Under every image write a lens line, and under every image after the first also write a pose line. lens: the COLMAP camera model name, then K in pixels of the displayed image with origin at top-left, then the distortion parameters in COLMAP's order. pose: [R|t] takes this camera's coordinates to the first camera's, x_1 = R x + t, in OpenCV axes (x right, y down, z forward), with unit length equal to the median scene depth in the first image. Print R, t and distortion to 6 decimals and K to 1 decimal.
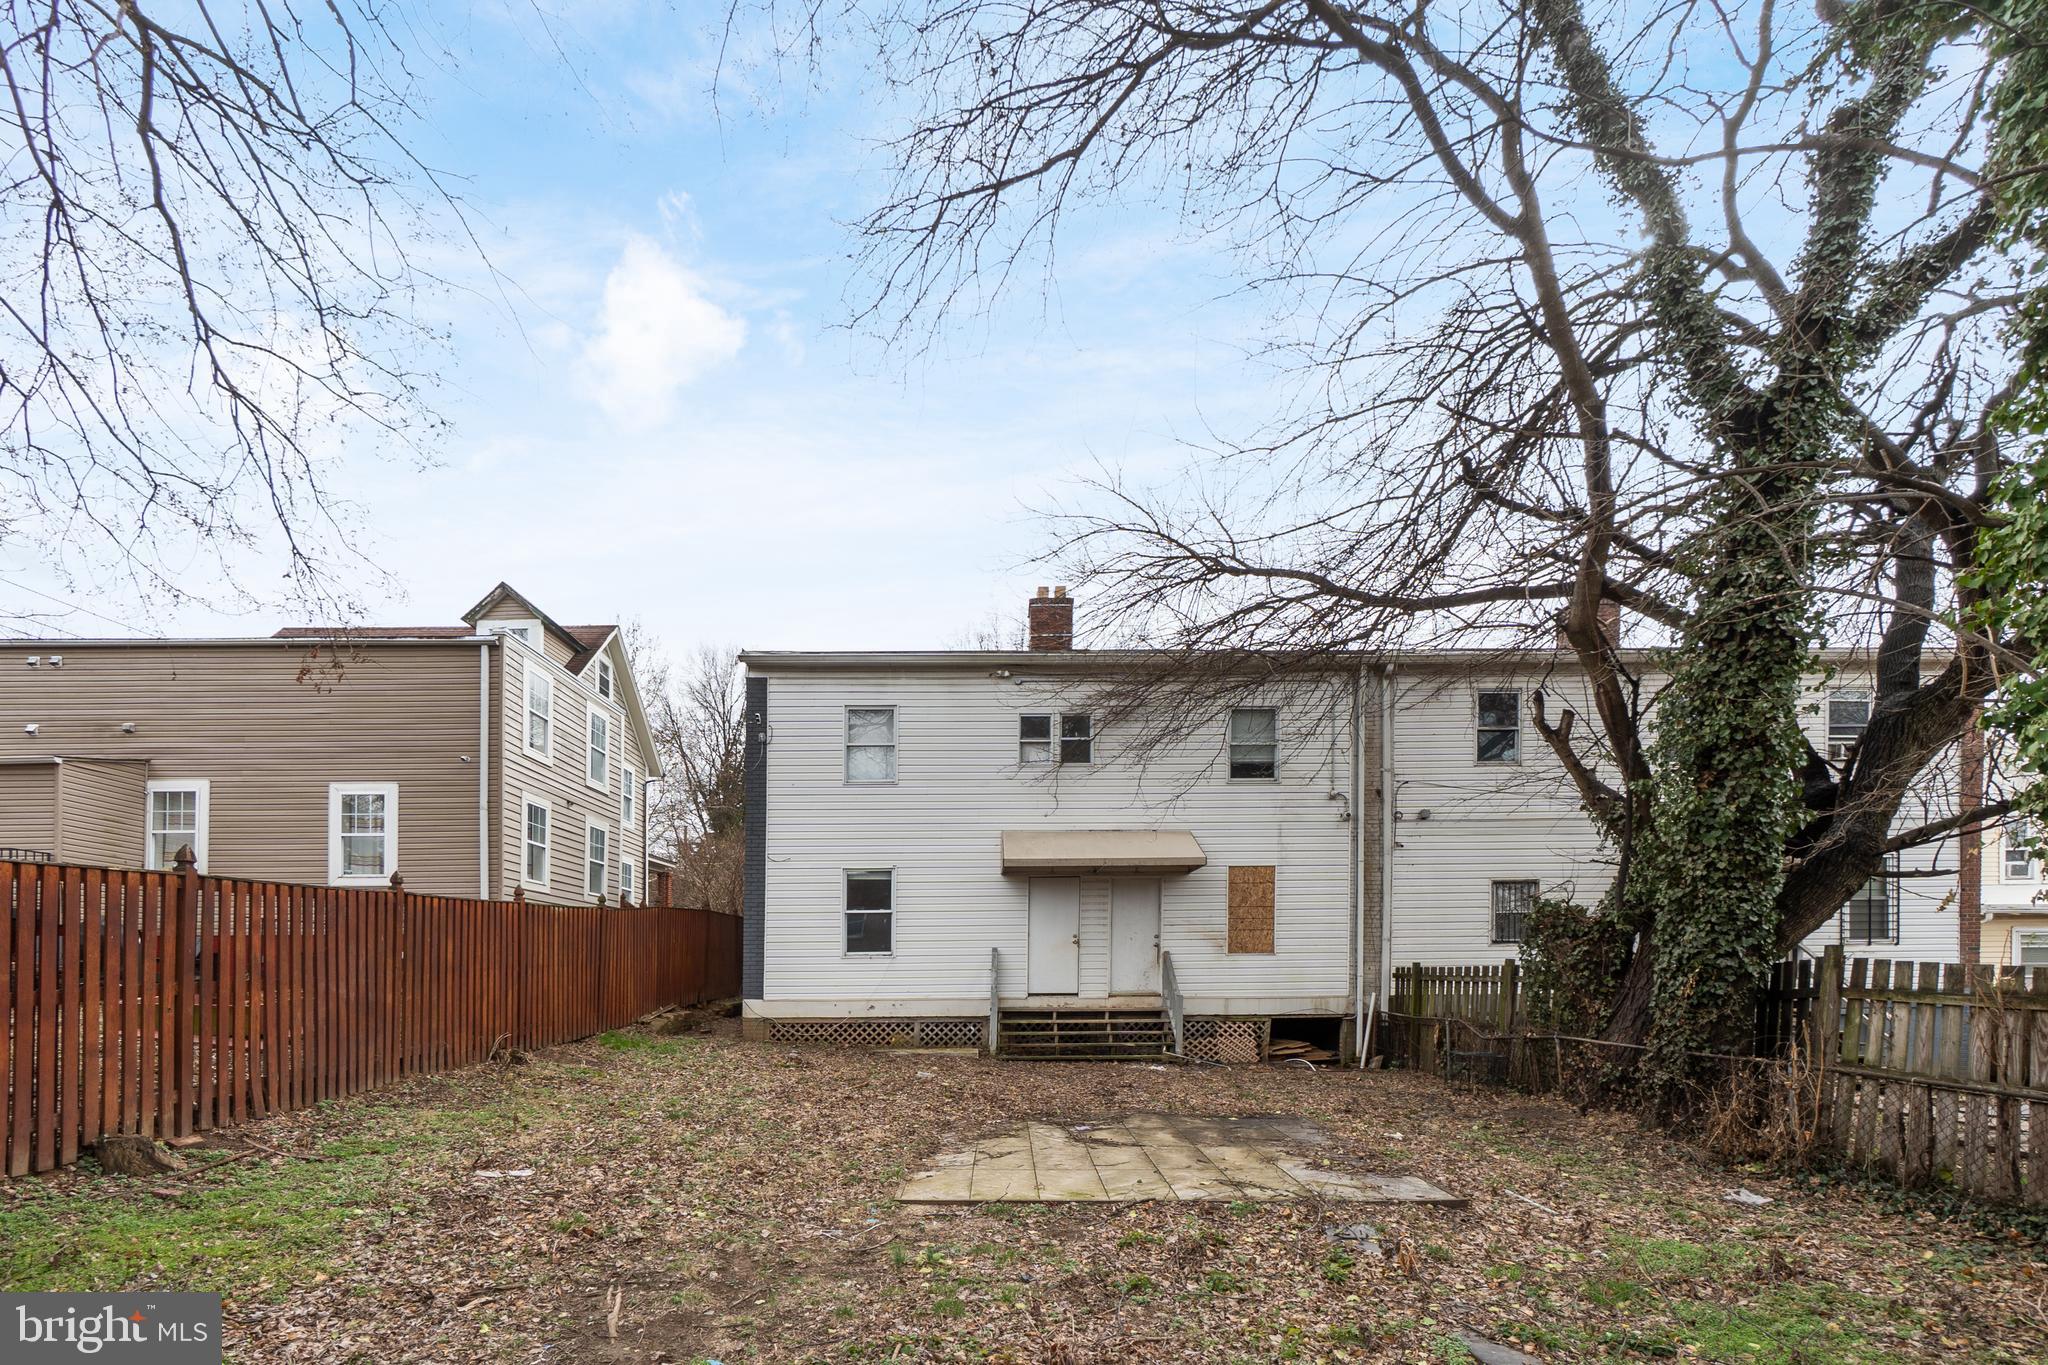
lens RADIAL K [[889.6, 0, 1041.9], [0, 889.6, 686.4], [0, 0, 1]] dist [-0.003336, -0.000271]
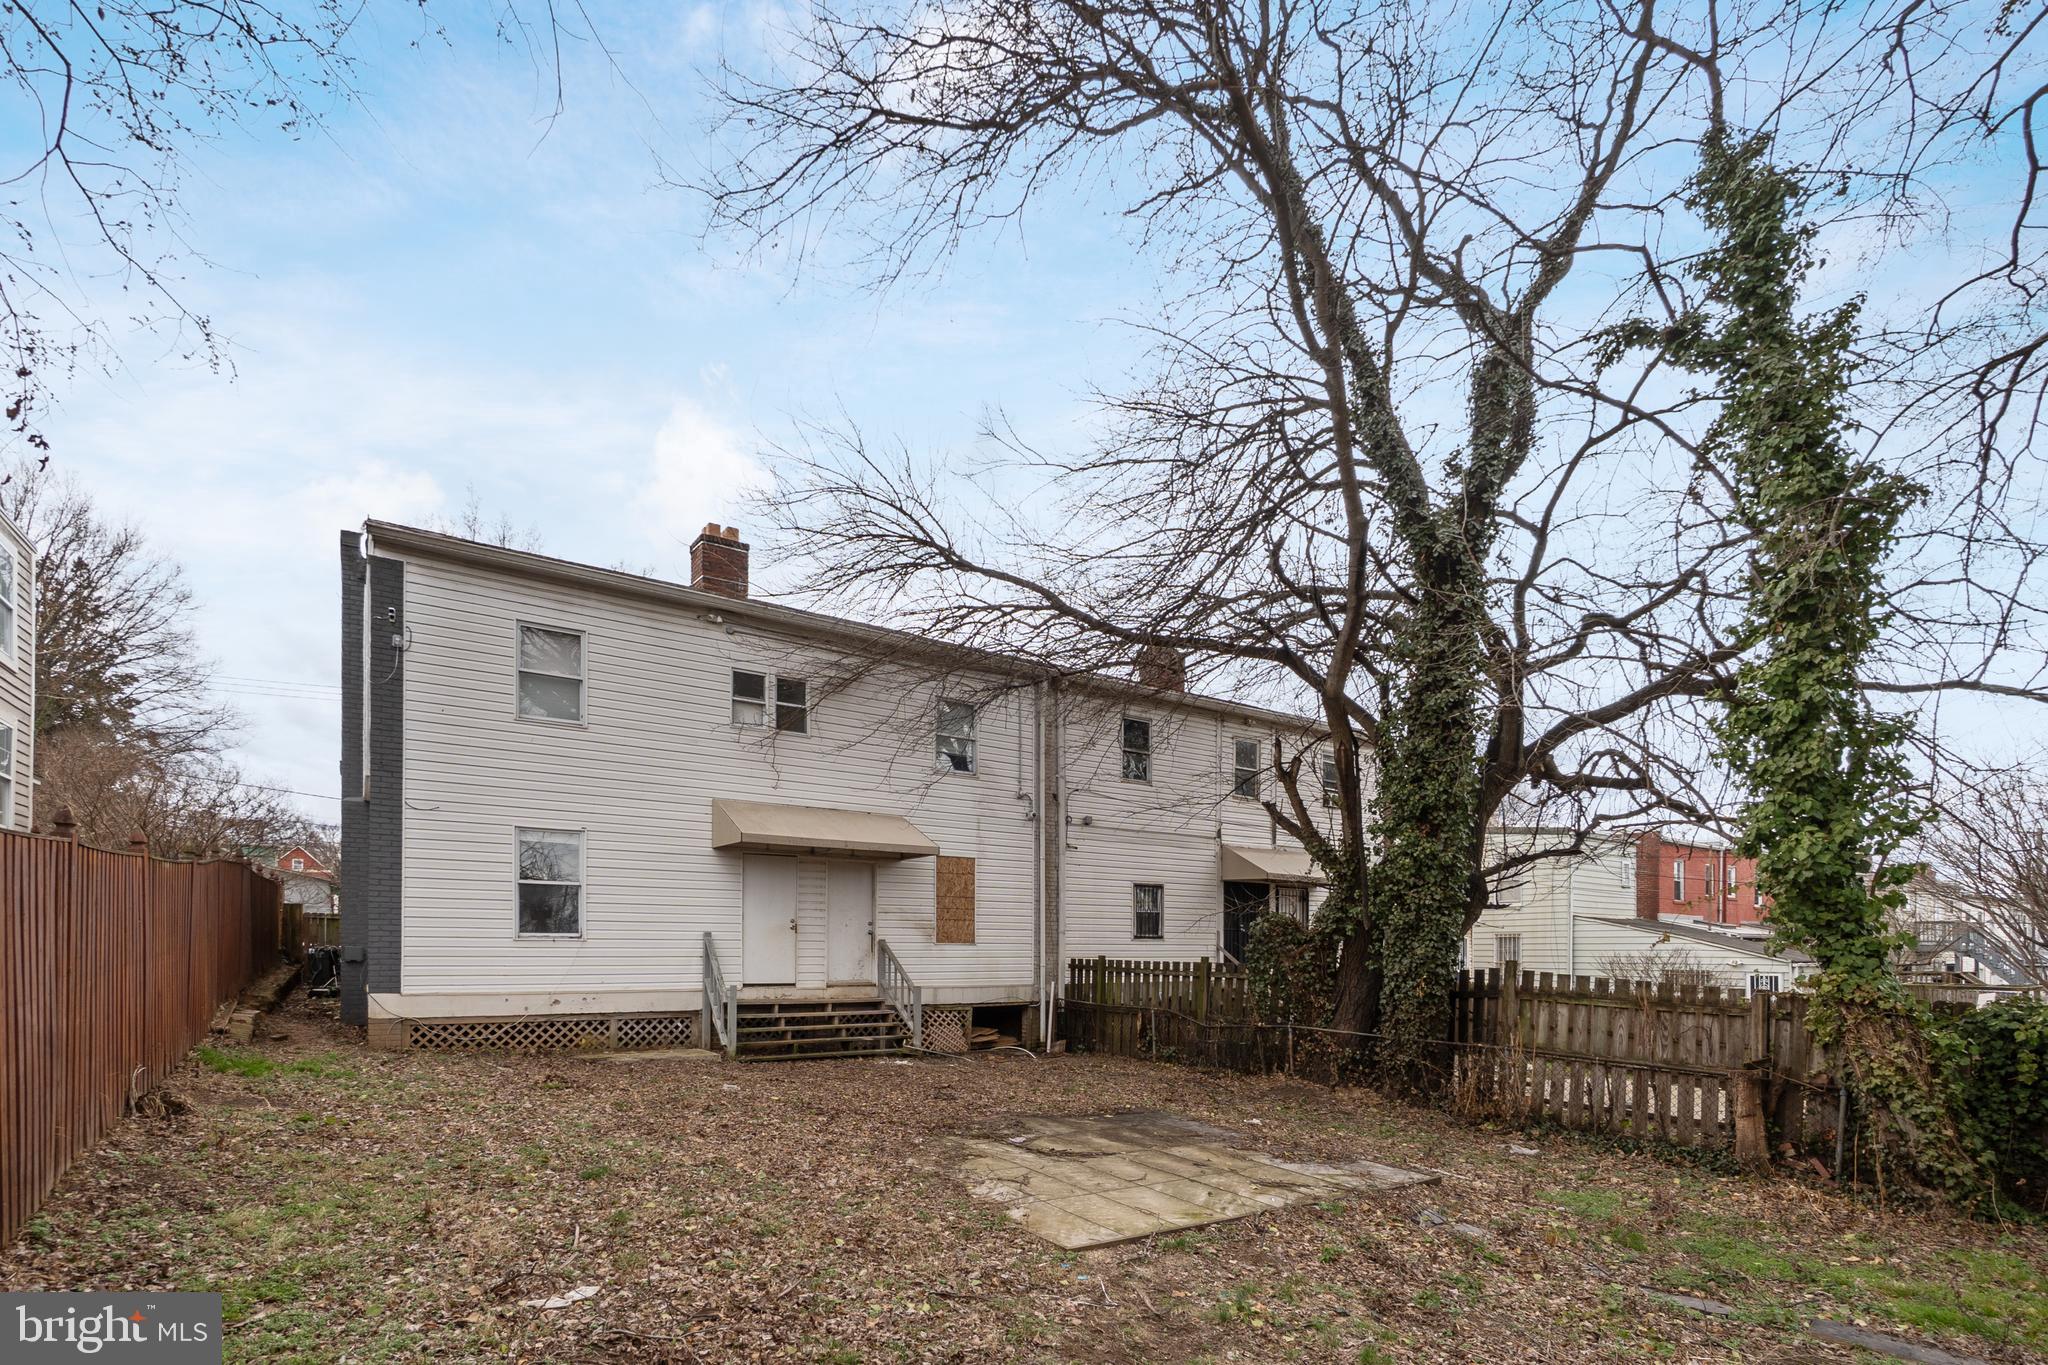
lens RADIAL K [[889.6, 0, 1041.9], [0, 889.6, 686.4], [0, 0, 1]] dist [-0.003336, -0.000271]
pose [[0.849185, 0.165334, 0.501547, -0.250185], [-0.179439, 0.983557, -0.020415, 0.014715], [-0.496675, -0.072661, 0.864890, 0.095760]]
